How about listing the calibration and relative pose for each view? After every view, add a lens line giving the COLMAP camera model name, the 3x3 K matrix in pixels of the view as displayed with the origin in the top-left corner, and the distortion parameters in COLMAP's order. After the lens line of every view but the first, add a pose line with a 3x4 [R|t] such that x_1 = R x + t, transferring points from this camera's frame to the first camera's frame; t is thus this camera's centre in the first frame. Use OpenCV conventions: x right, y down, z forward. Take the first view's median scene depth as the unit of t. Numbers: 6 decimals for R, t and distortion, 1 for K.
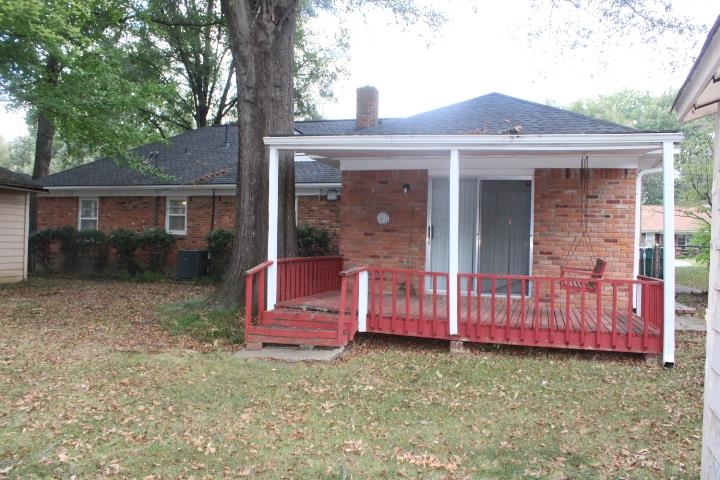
lens RADIAL K [[607.6, 0, 358.3], [0, 607.6, 237.1], [0, 0, 1]] dist [-0.135171, 0.102265]
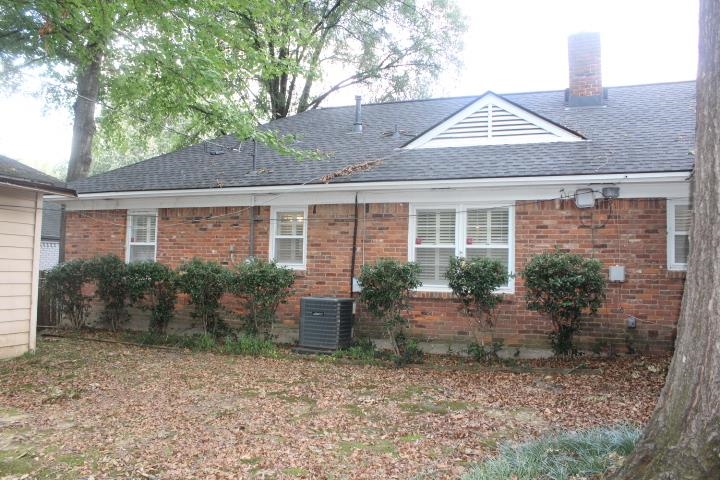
lens RADIAL K [[607.6, 0, 364.0], [0, 607.6, 239.7], [0, 0, 1]] dist [-0.135171, 0.102265]
pose [[0.998034, -0.004354, -0.062520, -0.190651], [0.001478, 0.998942, -0.045974, -0.006267], [0.062654, 0.045791, 0.996984, 0.404637]]
